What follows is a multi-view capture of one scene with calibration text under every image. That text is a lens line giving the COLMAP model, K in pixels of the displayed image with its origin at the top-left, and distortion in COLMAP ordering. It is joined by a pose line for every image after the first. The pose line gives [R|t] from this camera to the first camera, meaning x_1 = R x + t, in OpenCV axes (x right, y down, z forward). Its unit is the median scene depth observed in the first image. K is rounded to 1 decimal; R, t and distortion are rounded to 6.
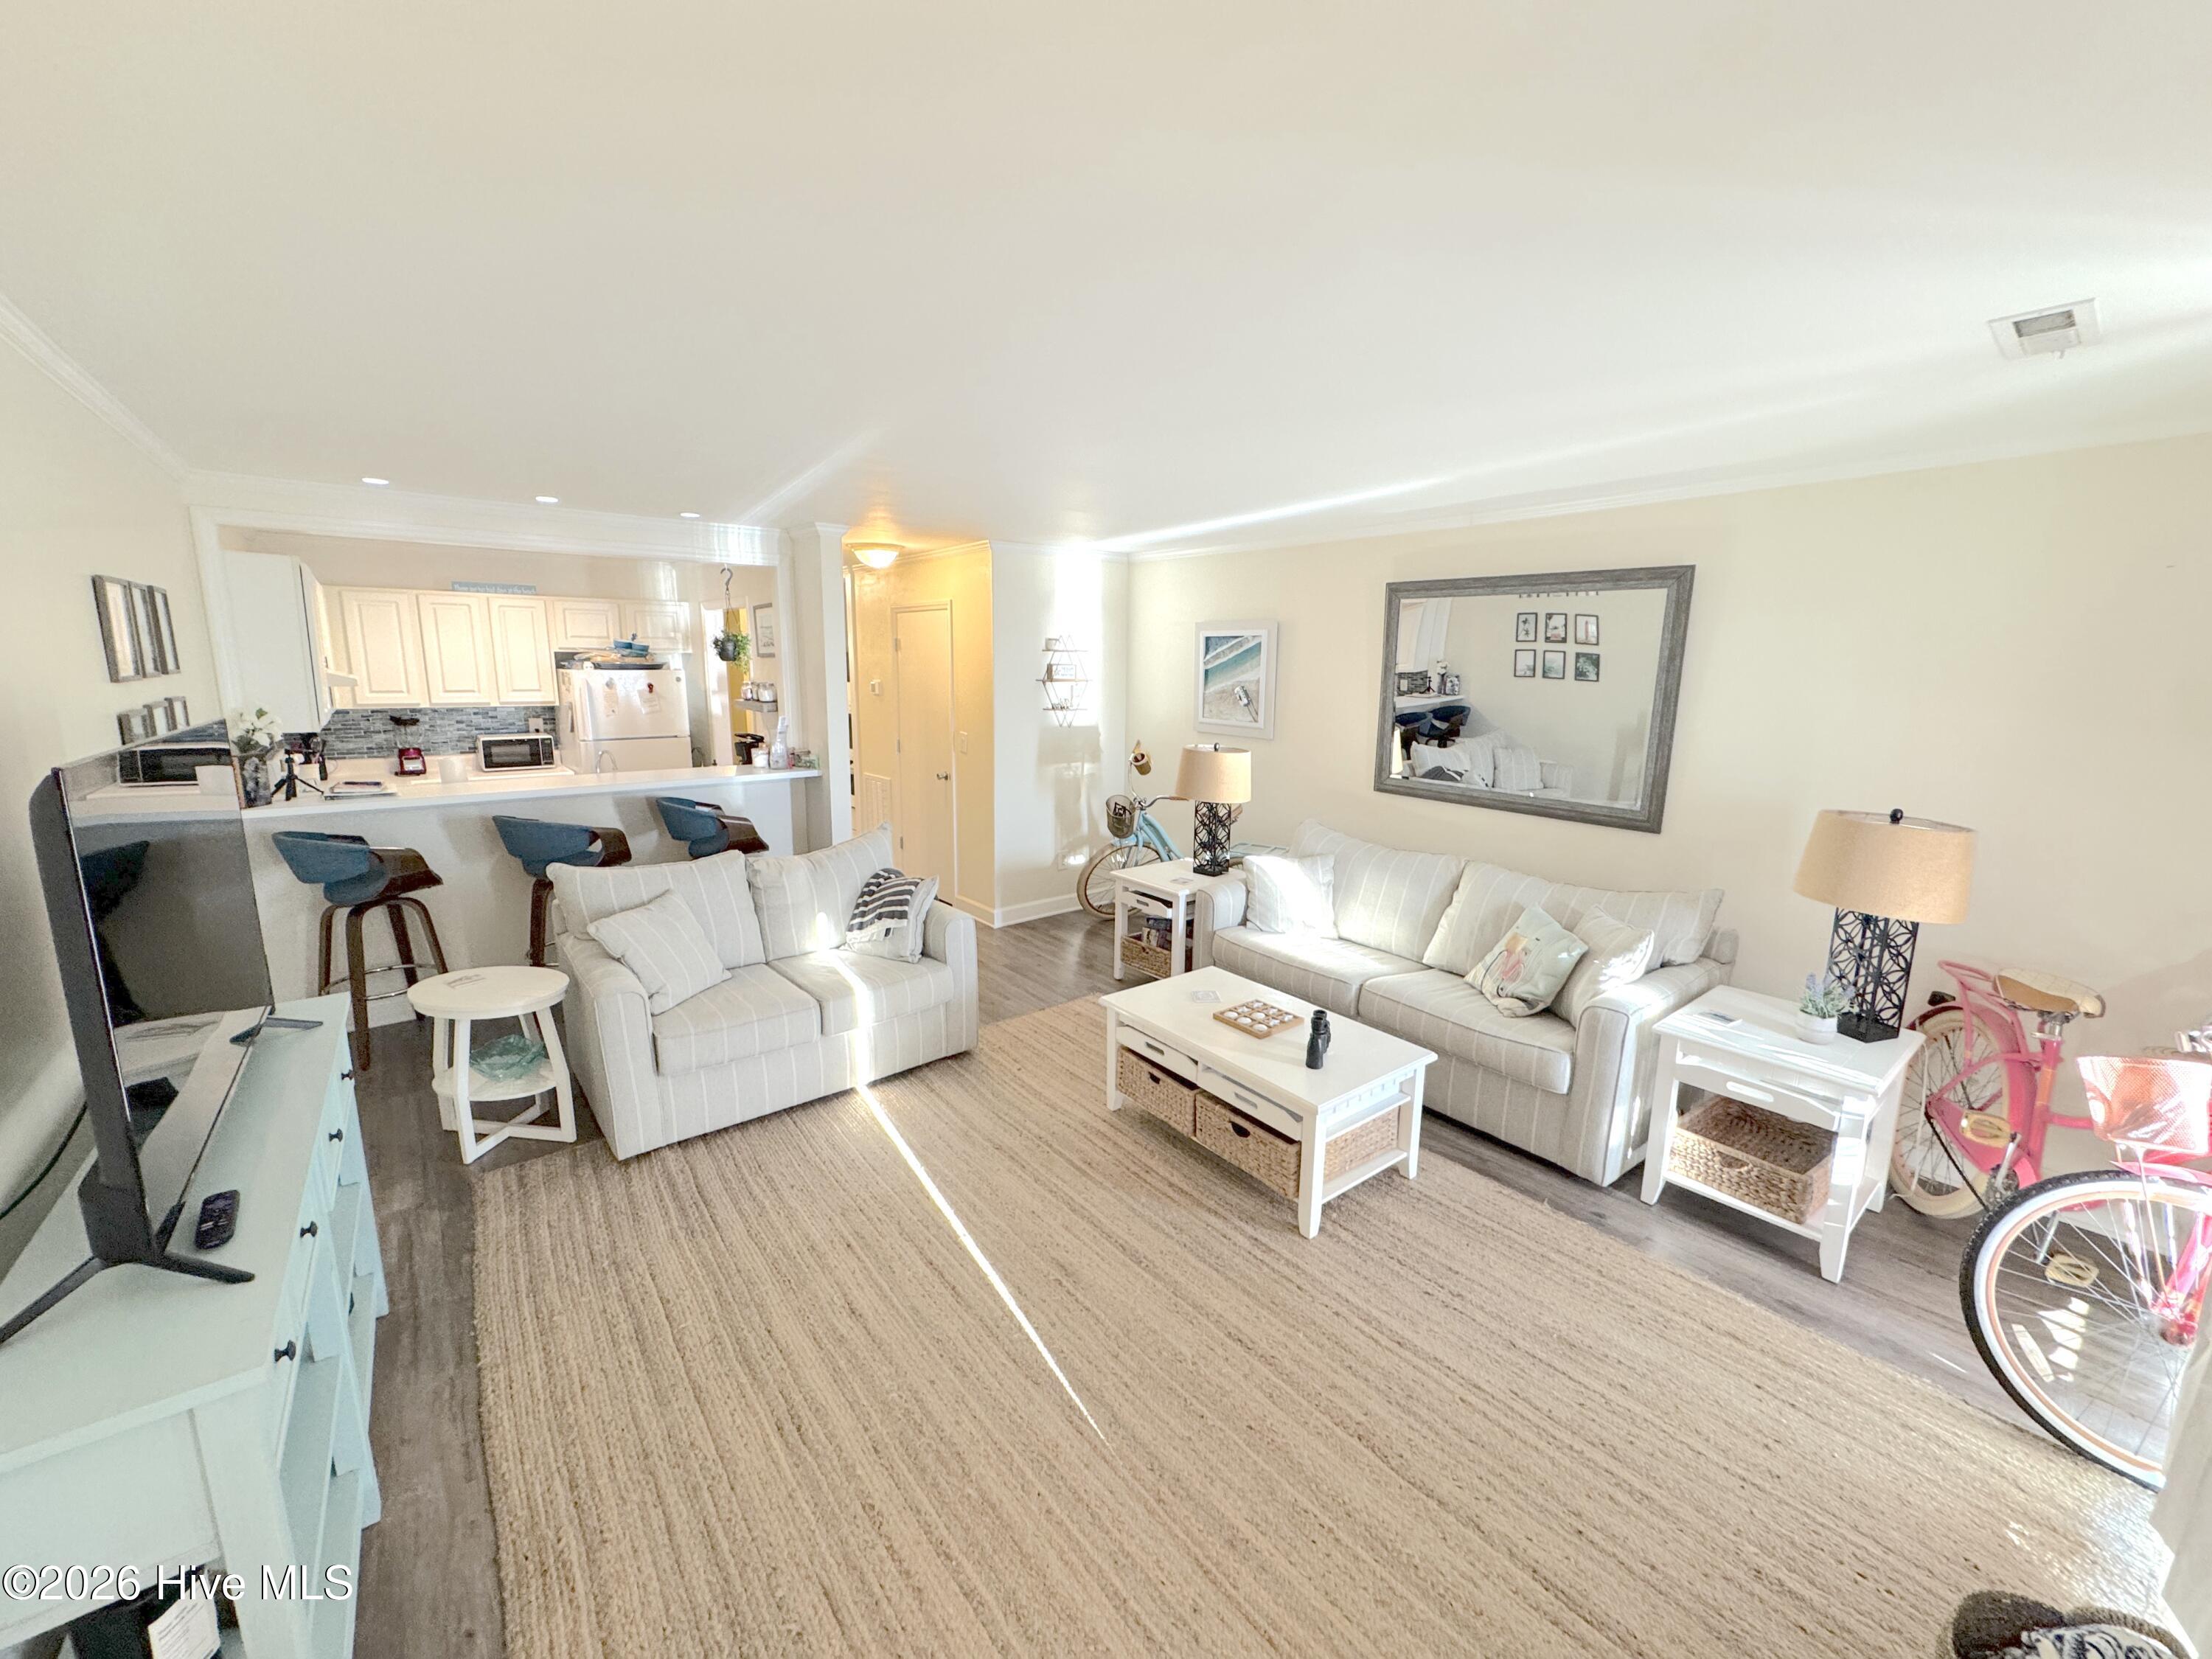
lens RADIAL K [[873.1, 0, 1106.0], [0, 873.1, 829.5], [0, 0, 1]] dist [-0.008491, -0.000150]
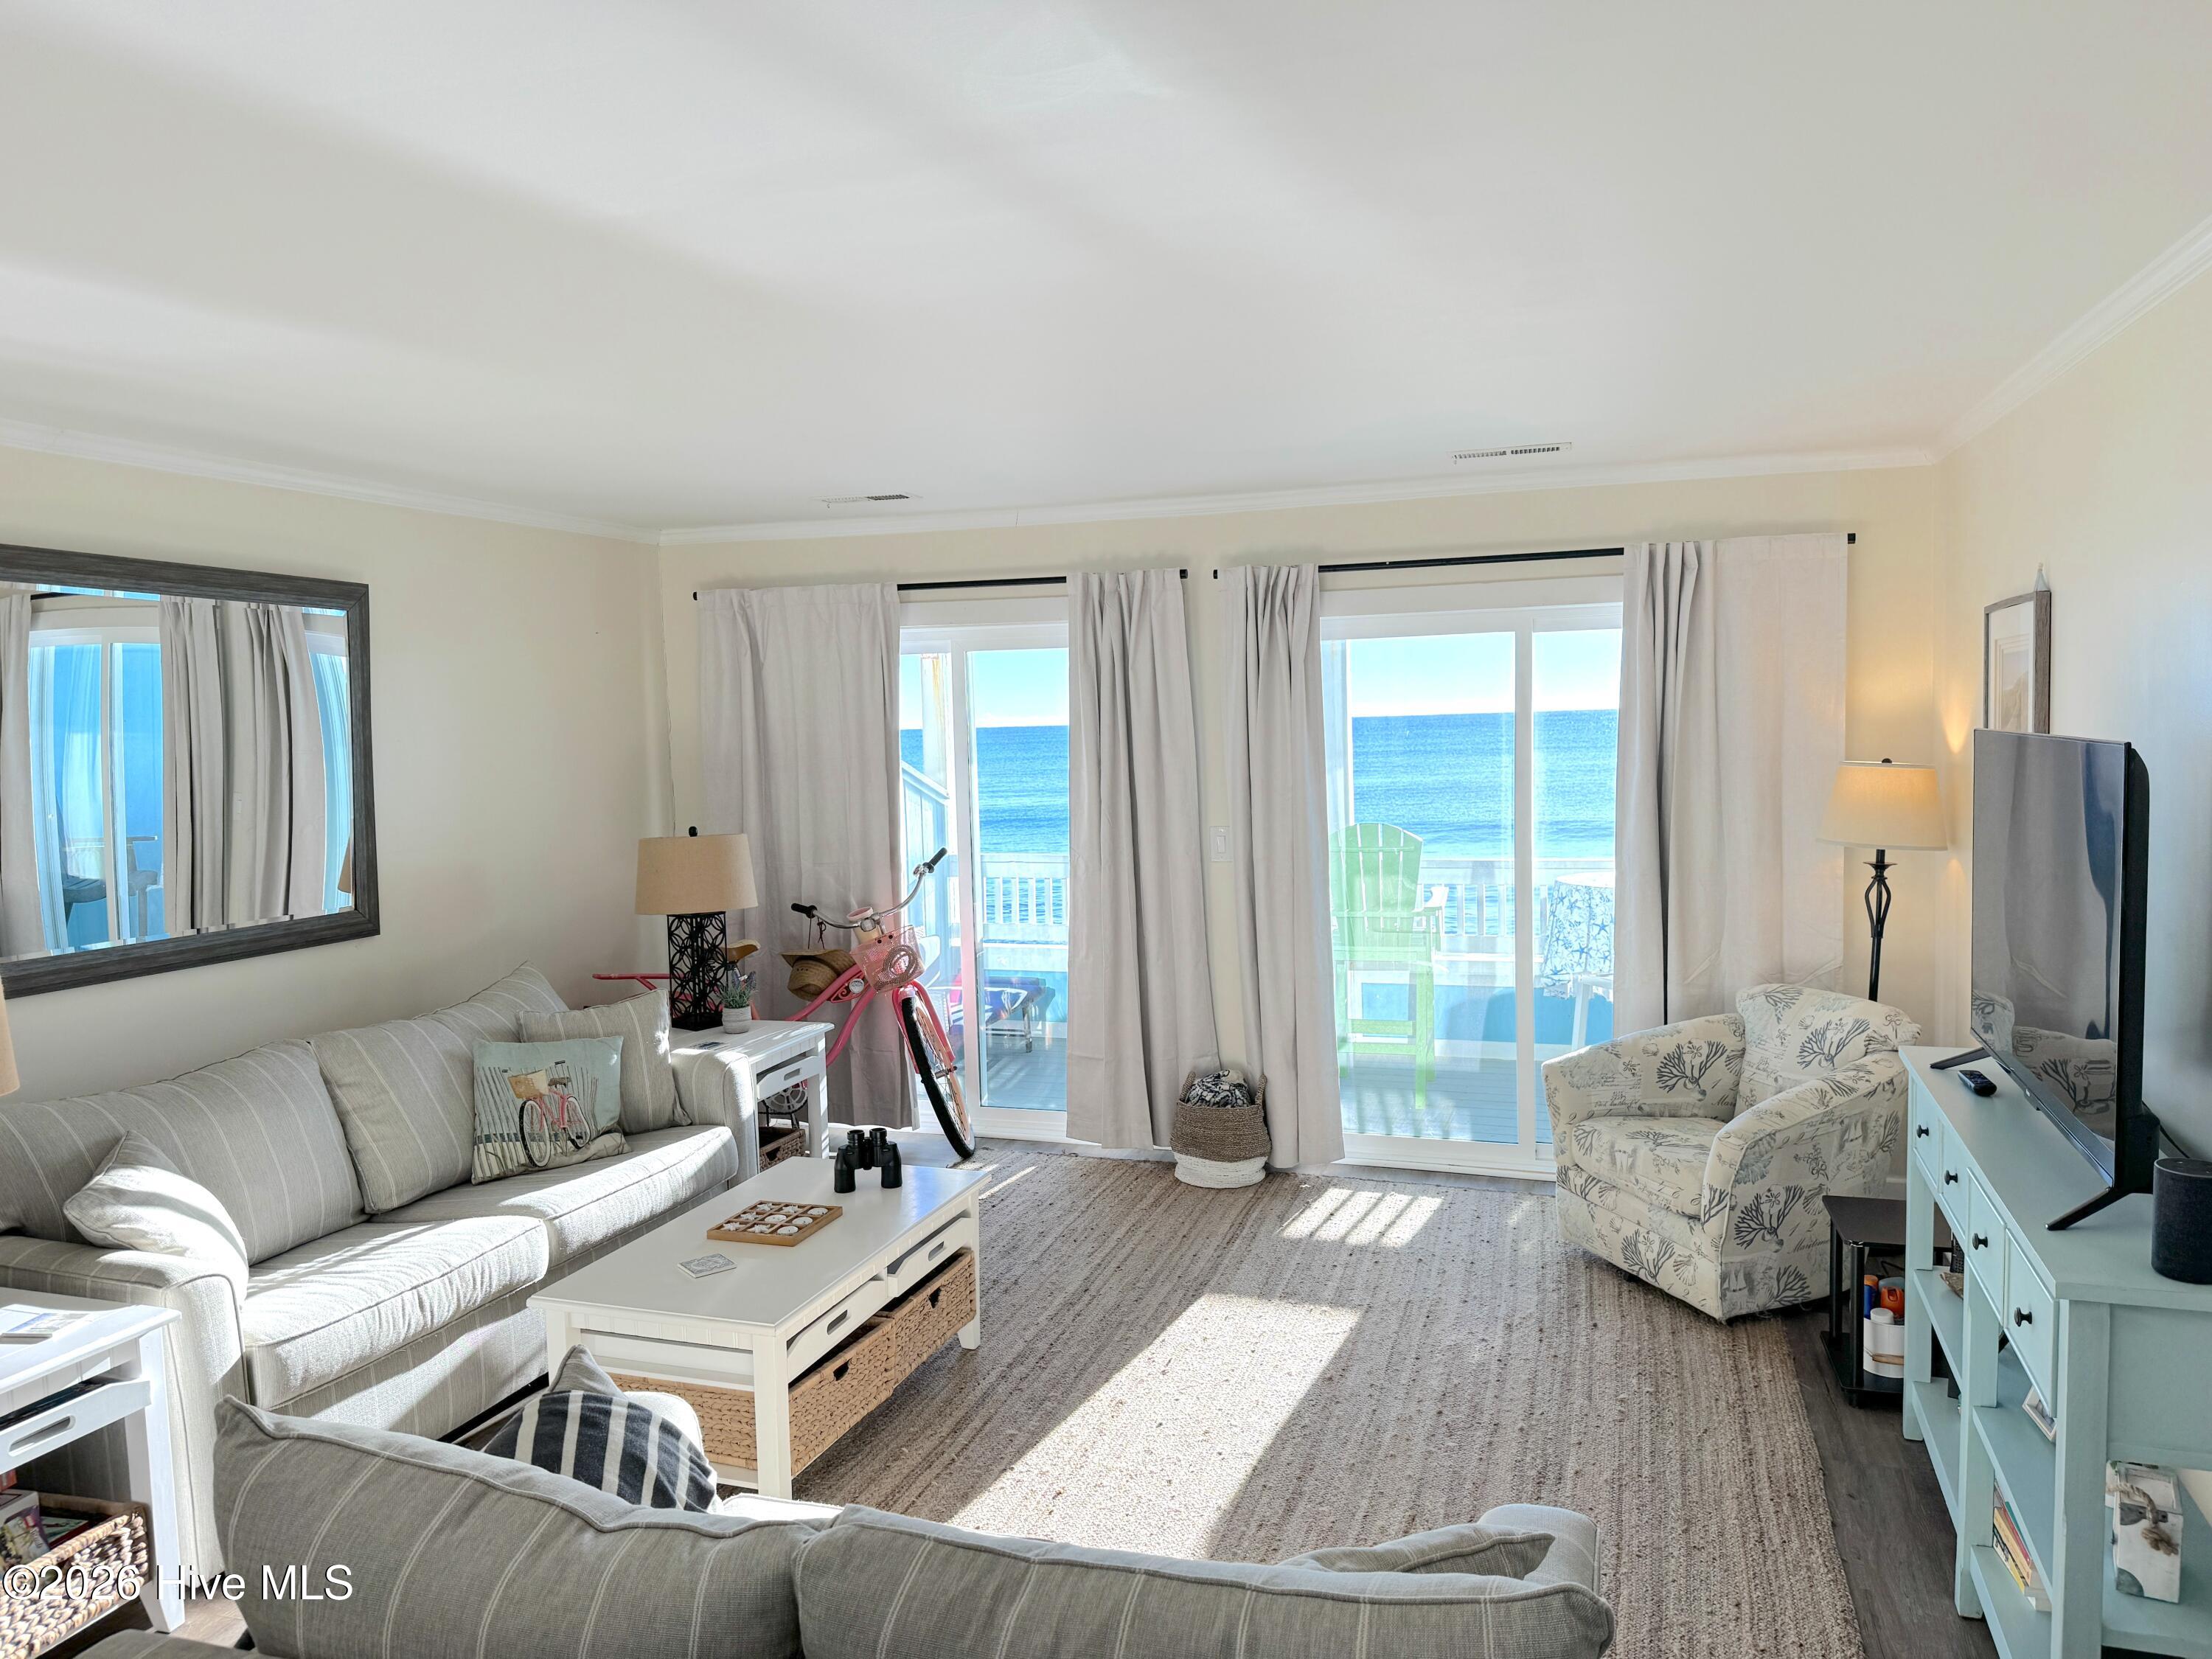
lens RADIAL K [[1526.9, 0, 1106.0], [0, 1526.9, 829.5], [0, 0, 1]] dist [0.115050, -0.166587]
pose [[-0.542276, -0.057141, 0.838255, -0.913203], [0.172256, 0.968931, 0.177482, -0.236774], [-0.822353, 0.240638, -0.515585, 1.293575]]
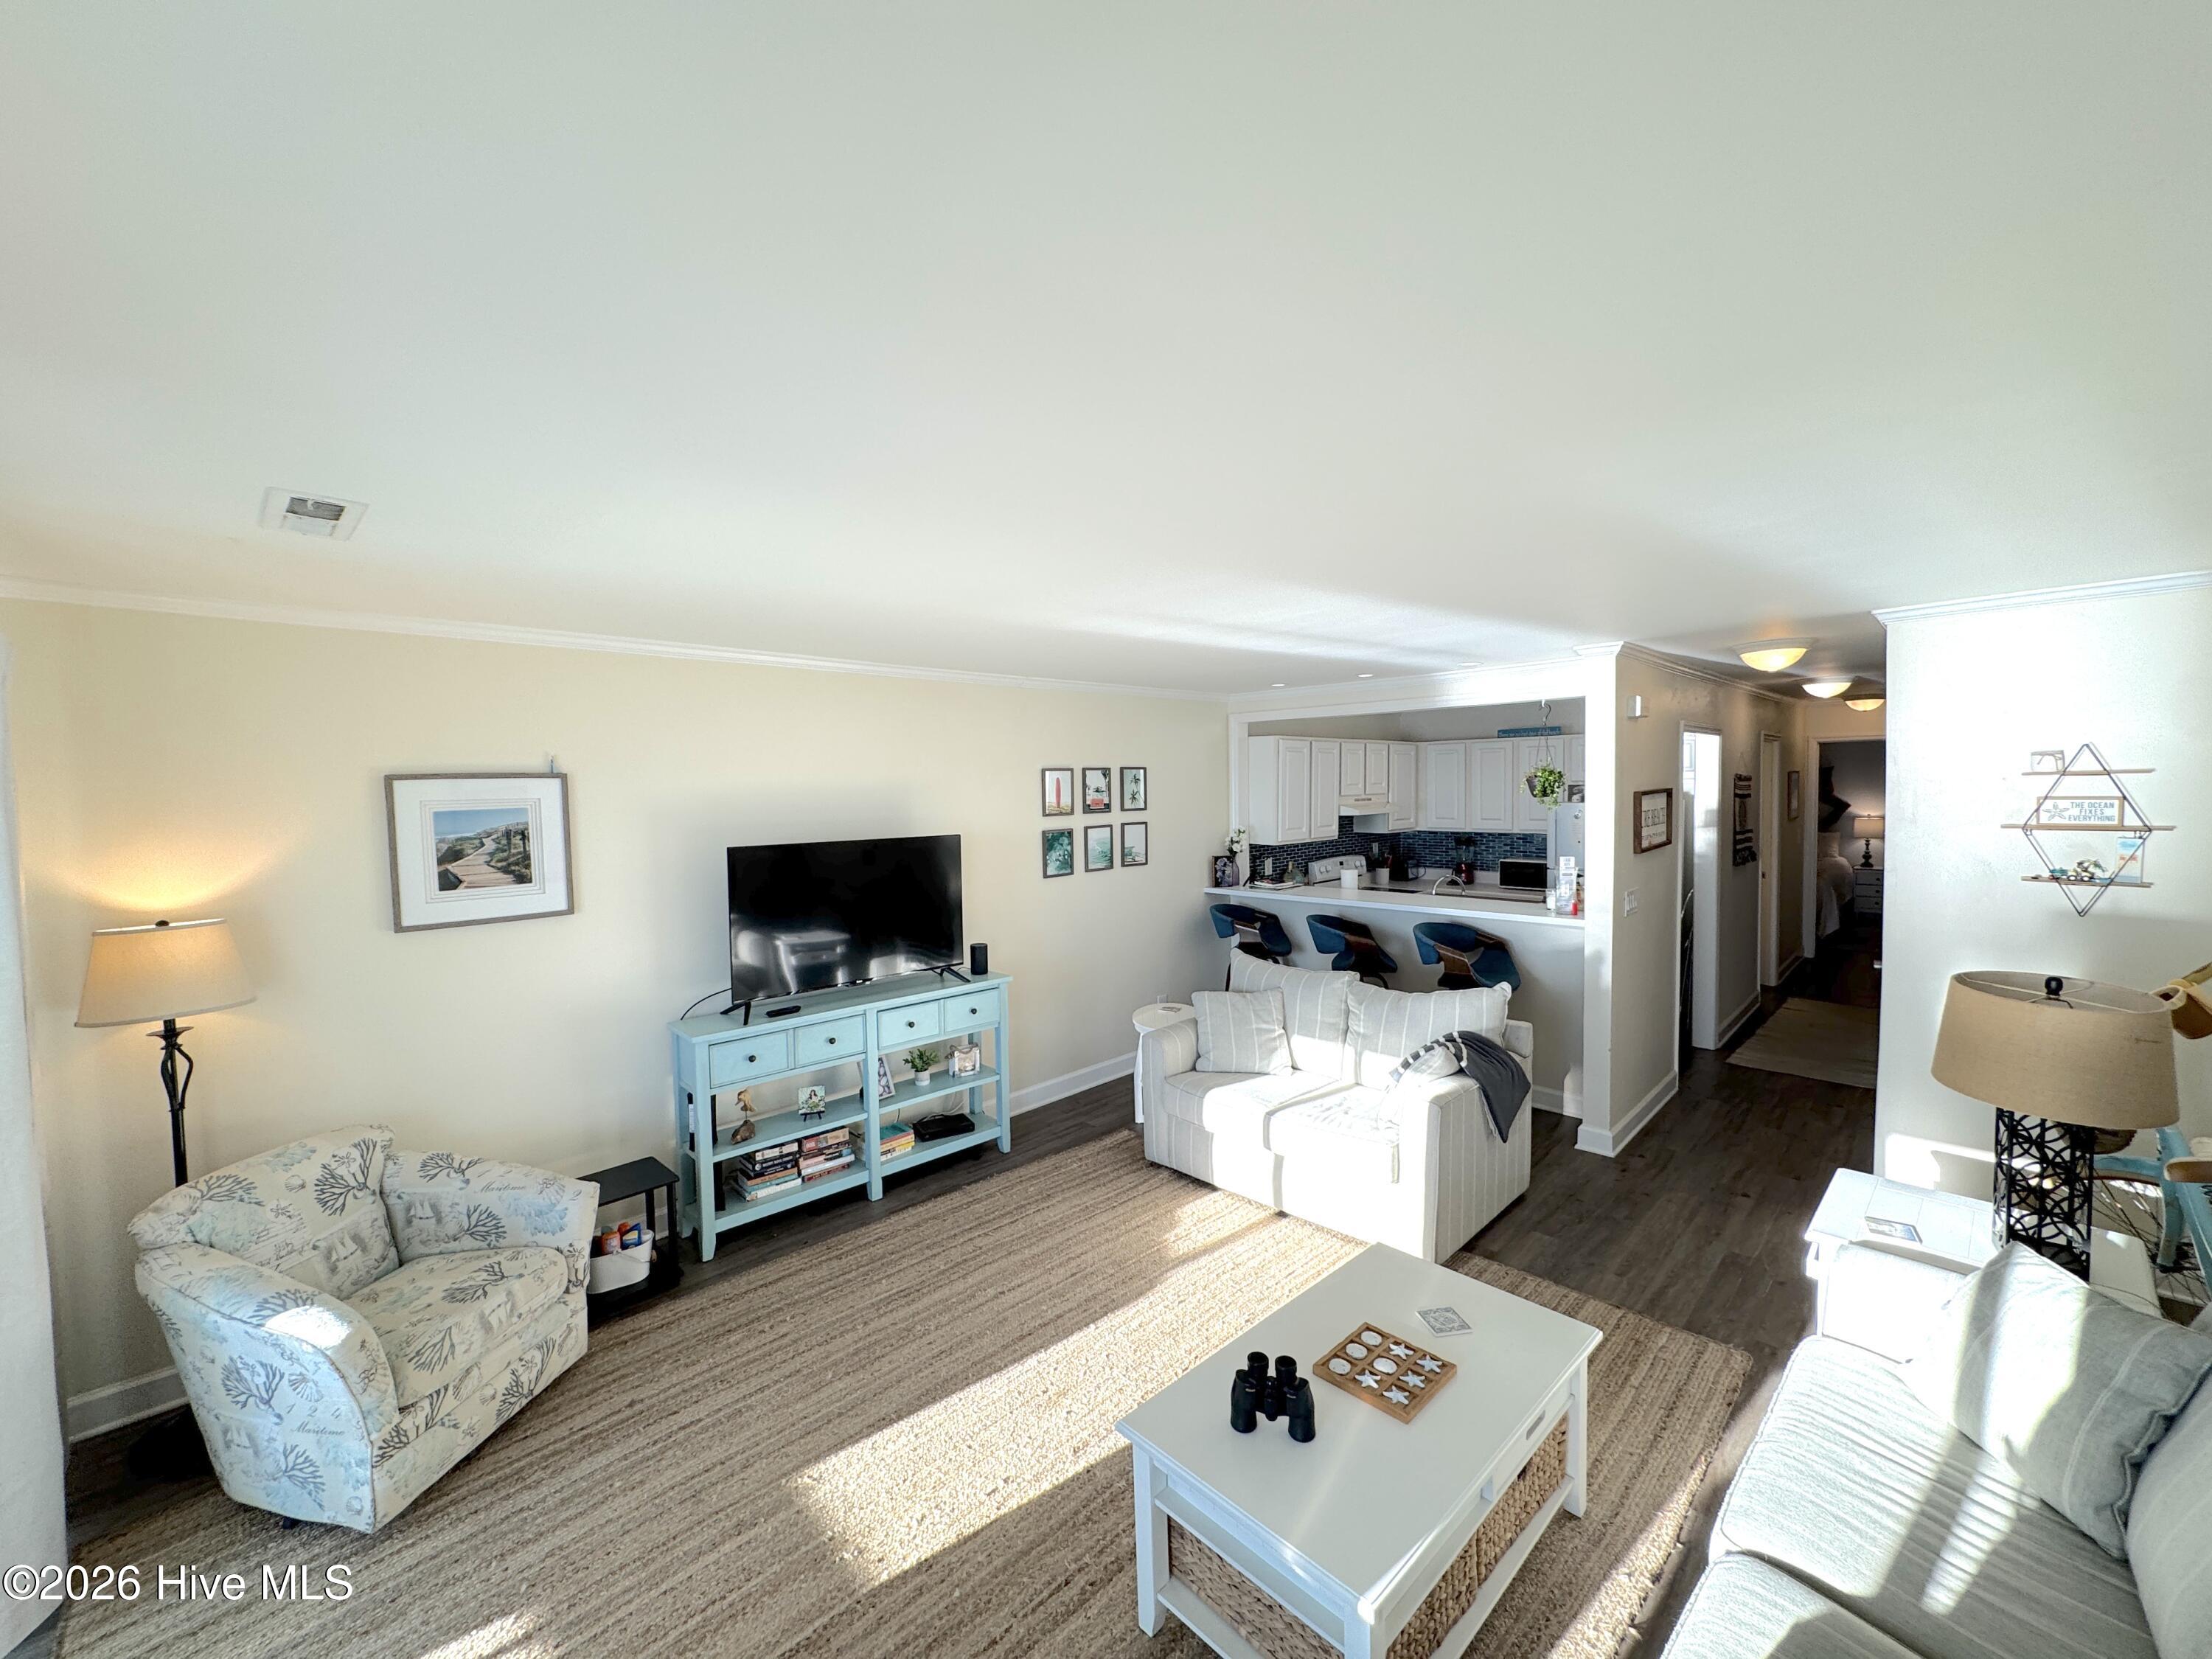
lens RADIAL K [[873.1, 0, 1106.0], [0, 873.1, 829.5], [0, 0, 1]] dist [-0.008491, -0.000150]
pose [[0.099862, 0.035892, -0.994354, 0.754901], [-0.163885, 0.986294, 0.019143, -0.149692], [0.981412, 0.161048, 0.104375, 0.654339]]
